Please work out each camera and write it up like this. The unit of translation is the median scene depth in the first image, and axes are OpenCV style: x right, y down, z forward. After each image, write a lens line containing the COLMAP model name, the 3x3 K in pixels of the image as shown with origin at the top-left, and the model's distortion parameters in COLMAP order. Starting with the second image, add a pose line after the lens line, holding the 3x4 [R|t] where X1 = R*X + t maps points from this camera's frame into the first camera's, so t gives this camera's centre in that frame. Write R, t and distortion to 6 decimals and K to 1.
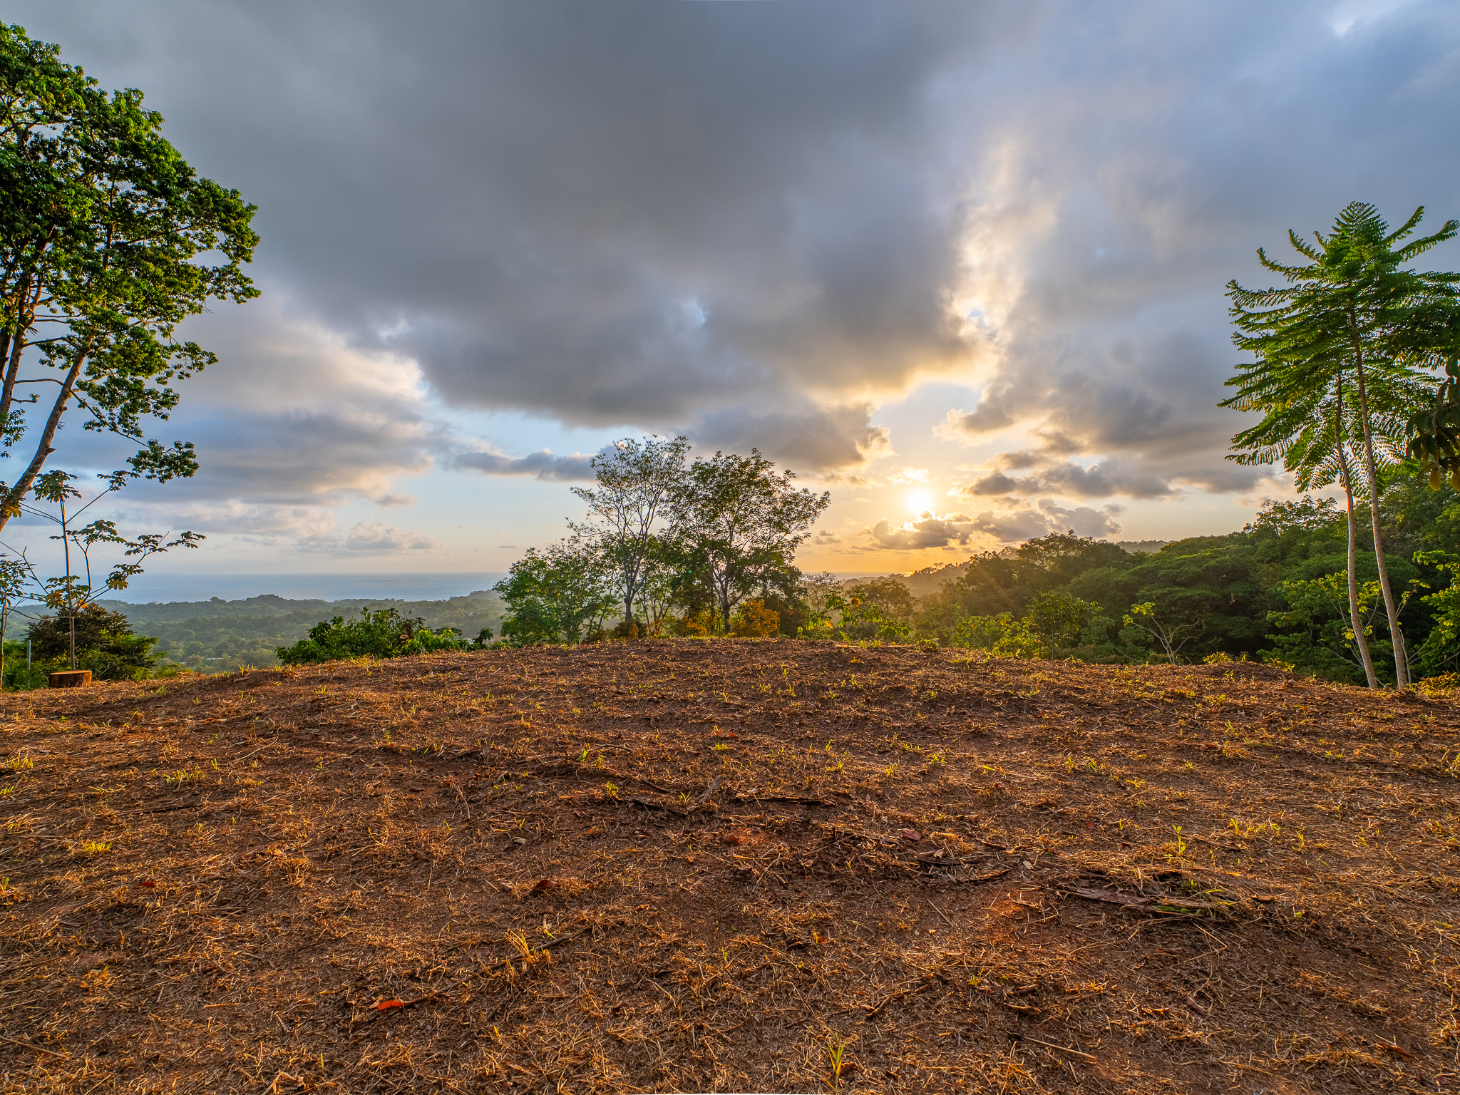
lens RADIAL K [[715.9, 0, 728.5], [0, 715.9, 553.2], [0, 0, 1]] dist [-0.010472, 0.003976]
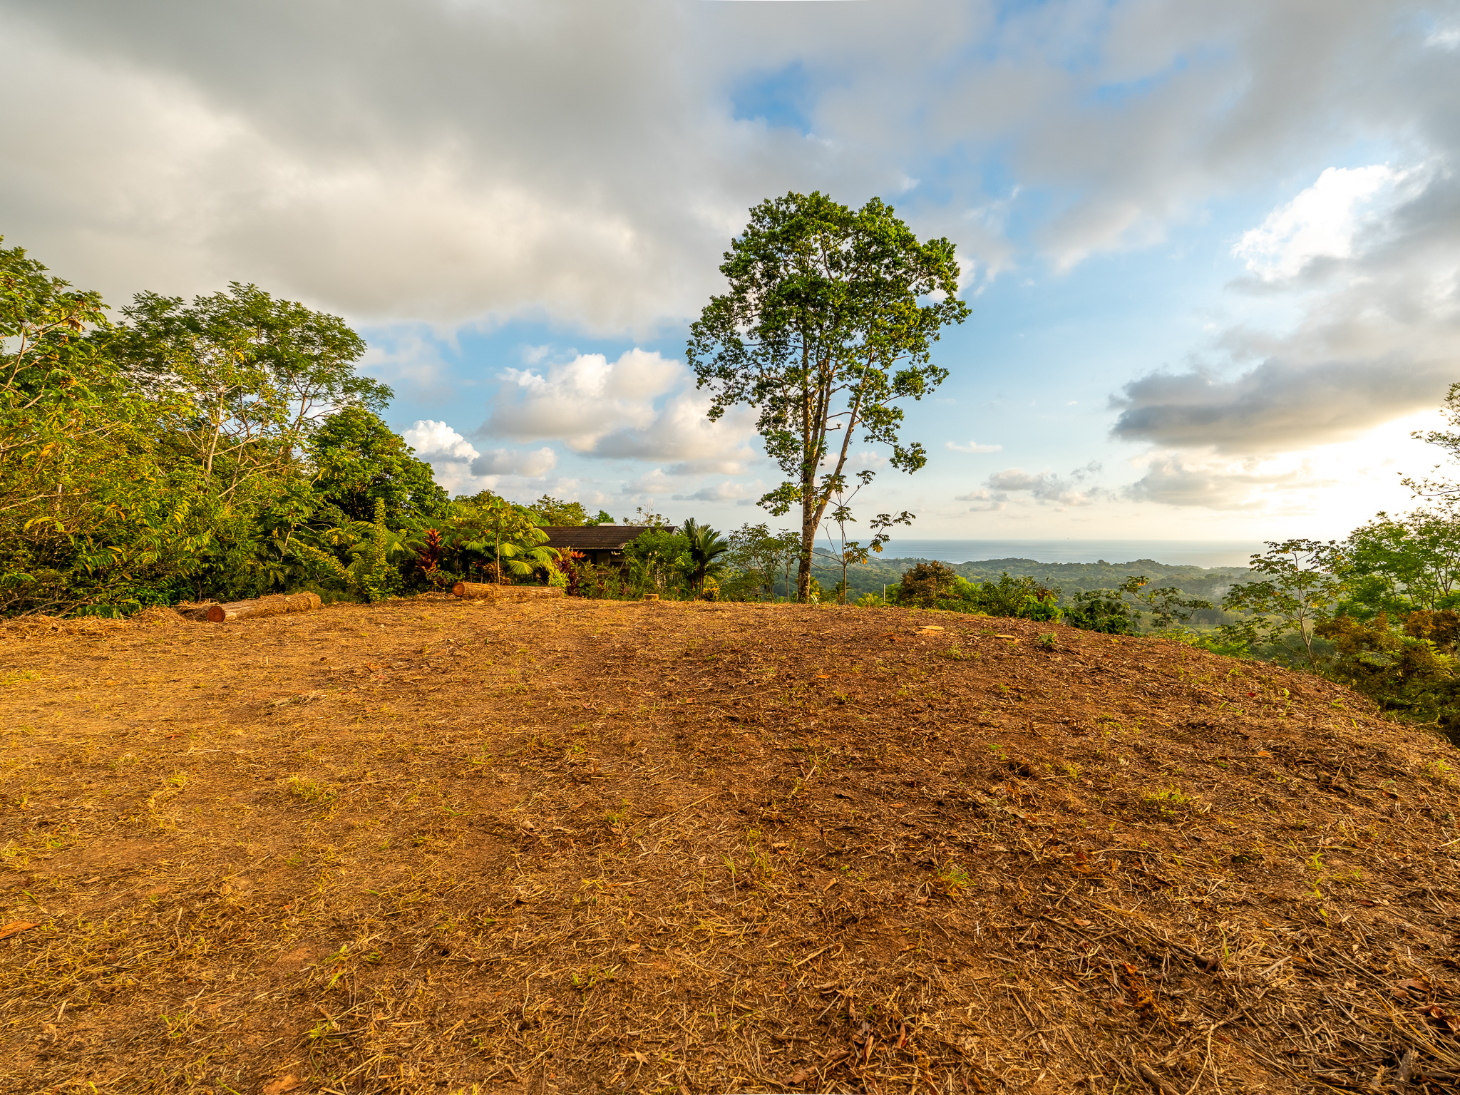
lens RADIAL K [[715.9, 0, 786.1], [0, 715.9, 547.7], [0, 0, 1]] dist [-0.010472, 0.003976]
pose [[0.507551, 0.018827, -0.861416, 0.100489], [0.014578, 0.999431, 0.030432, -0.001259], [0.861499, -0.028003, 0.506987, 0.036658]]
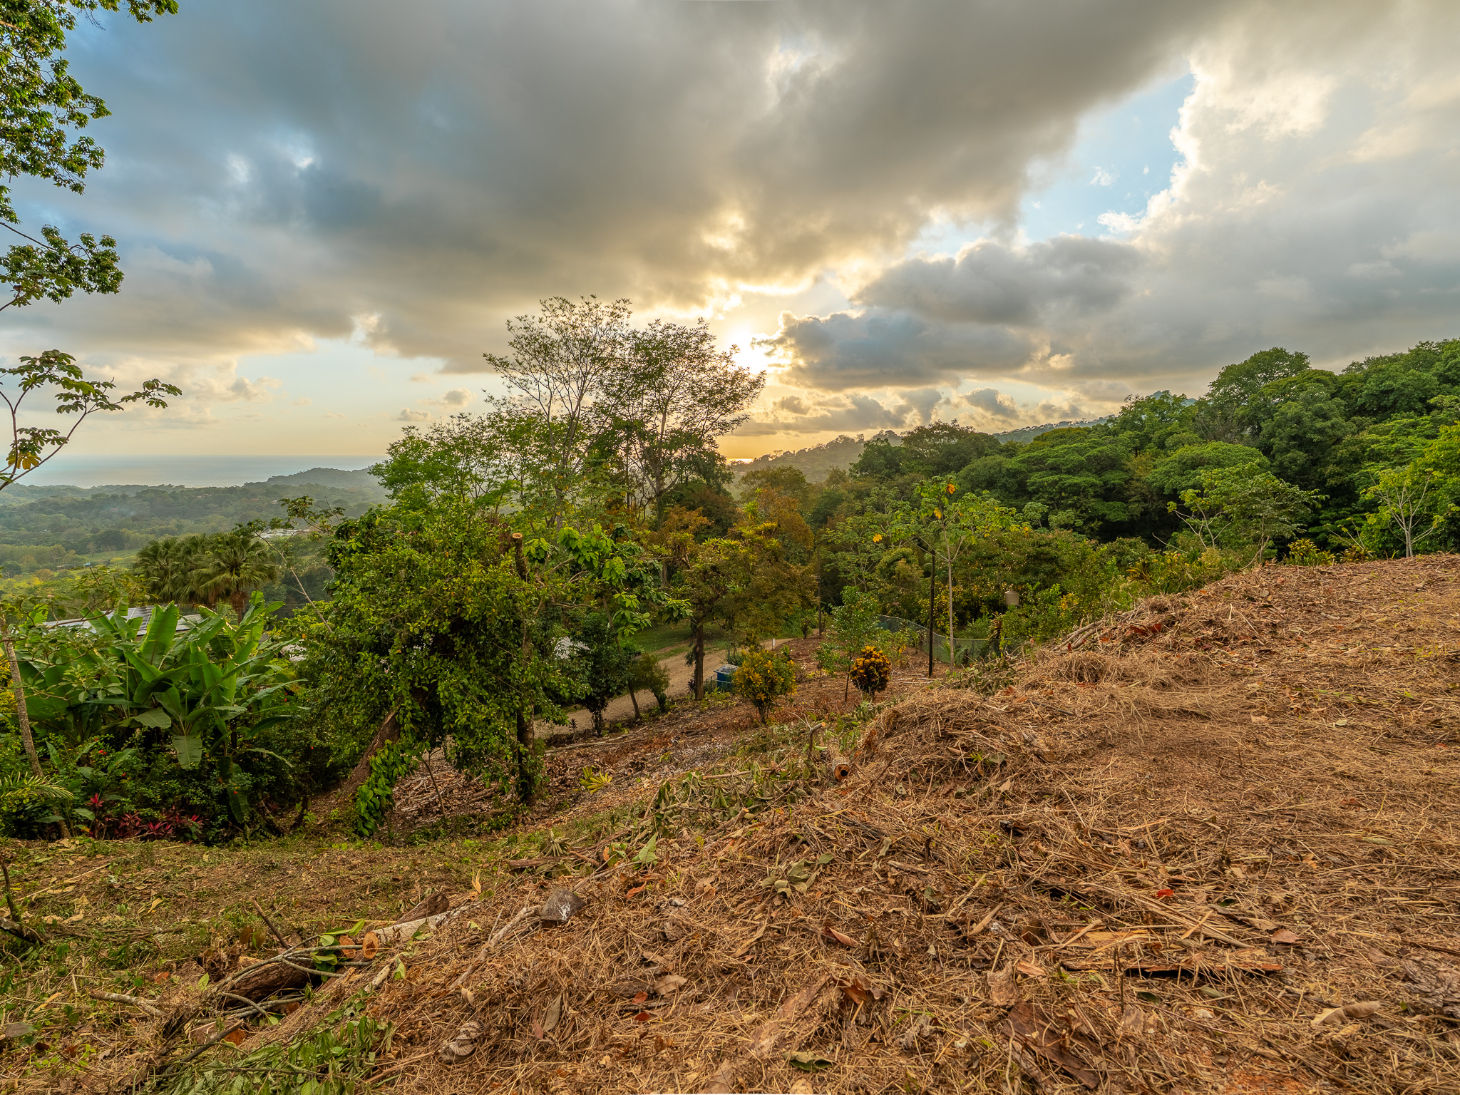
lens RADIAL K [[715.8, 0, 737.6], [0, 715.8, 549.8], [0, 0, 1]] dist [-0.008216, 0.002009]
pose [[0.973460, -0.019360, 0.228038, -0.127915], [-0.015891, 0.988292, 0.151743, 0.005206], [-0.228306, -0.151339, 0.961755, 0.077934]]
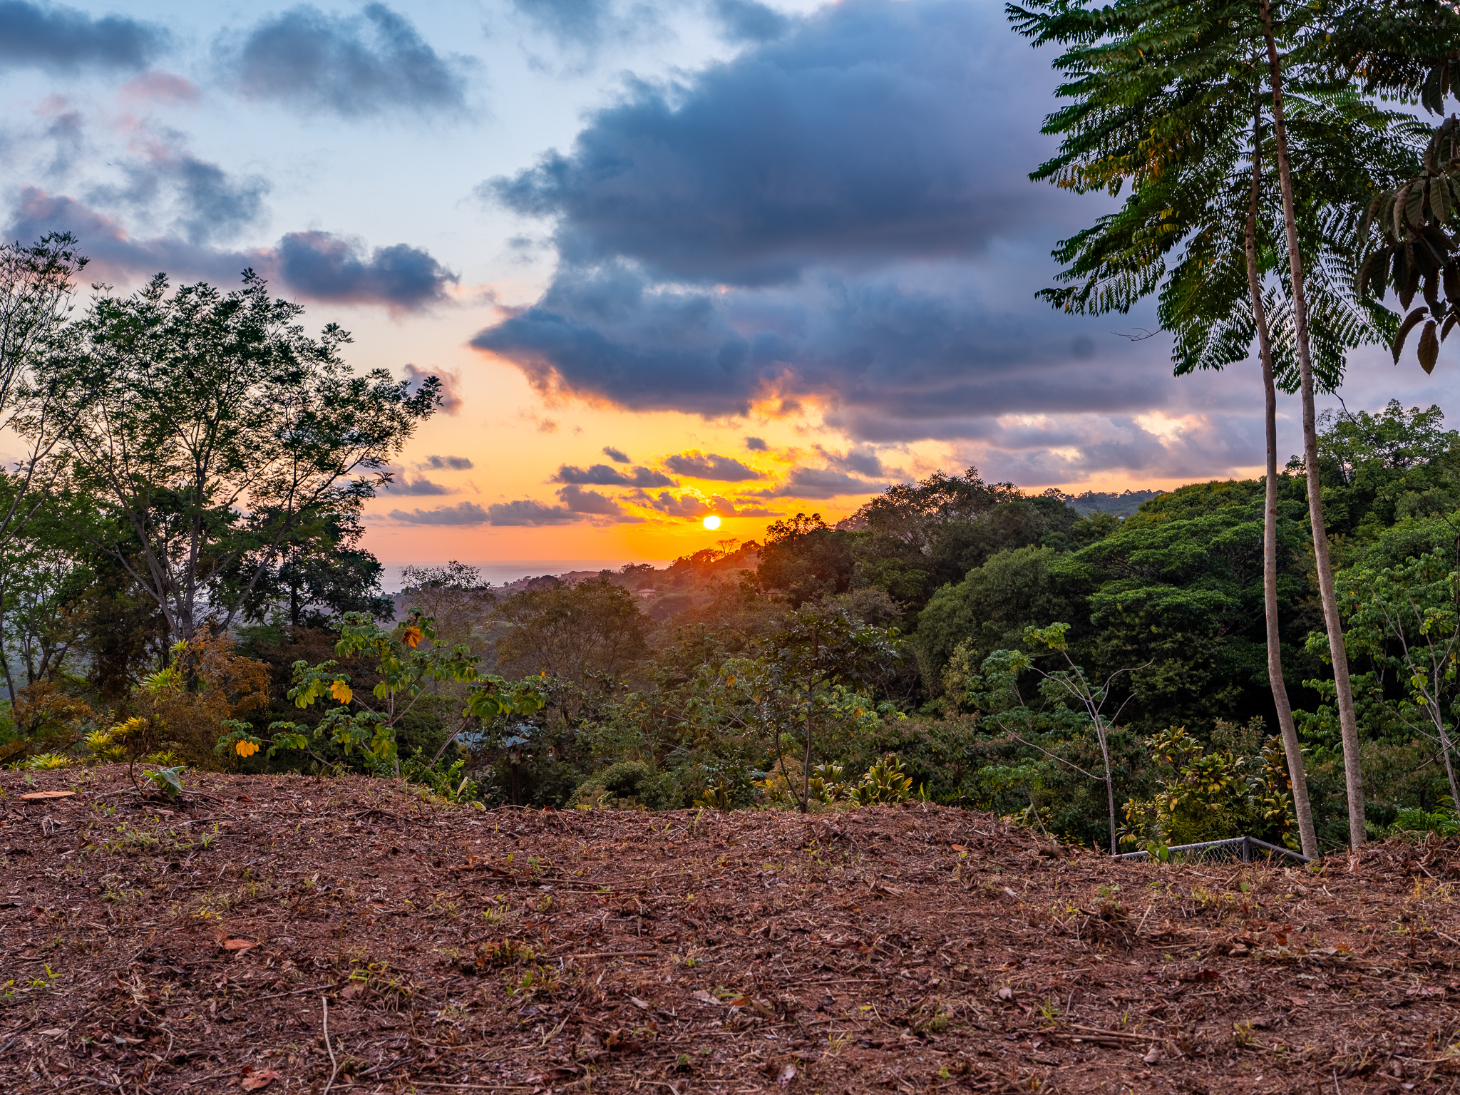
lens RADIAL K [[1614.6, 0, 684.5], [0, 1614.6, 533.1], [0, 0, 1]] dist [0.001961, 0.000000]
pose [[0.966879, -0.007110, 0.255134, 0.039656], [0.004846, 0.999943, 0.009501, -0.000306], [-0.255187, -0.007950, 0.966859, 0.018465]]
